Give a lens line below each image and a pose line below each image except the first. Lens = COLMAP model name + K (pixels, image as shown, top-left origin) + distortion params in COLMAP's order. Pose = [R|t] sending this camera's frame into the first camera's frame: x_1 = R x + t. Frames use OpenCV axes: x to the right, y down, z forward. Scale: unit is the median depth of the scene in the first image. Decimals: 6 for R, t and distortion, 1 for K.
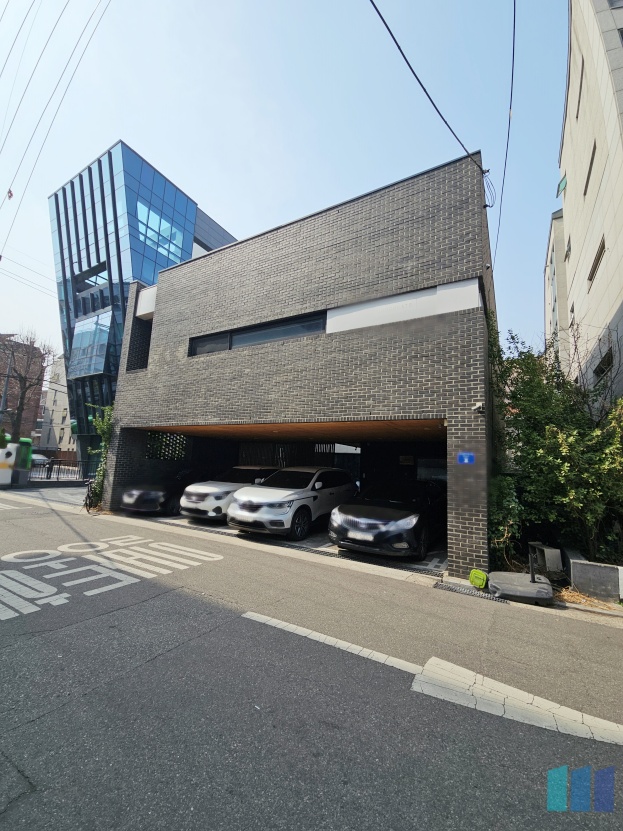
lens RADIAL K [[336.5, 0, 325.4], [0, 336.5, 416.0], [0, 0, 1]] dist [0.001904, -0.000011]
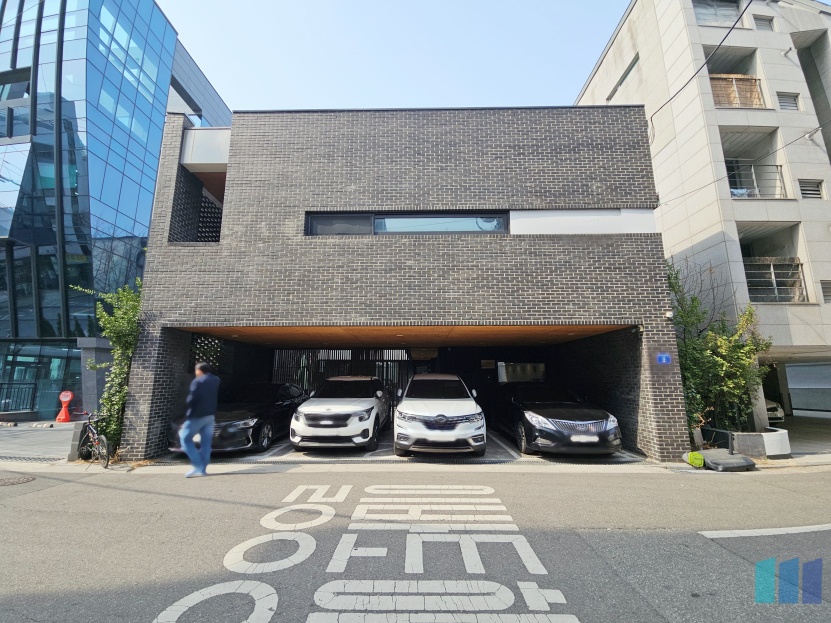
lens RADIAL K [[333.3, 0, 408.7], [0, 333.3, 315.4], [0, 0, 1]] dist [0.013973, -0.010057]
pose [[0.881017, 0.039012, 0.471474, -0.781558], [-0.027781, 0.999141, -0.030759, 0.029522], [-0.472269, 0.014001, 0.881343, 0.328485]]
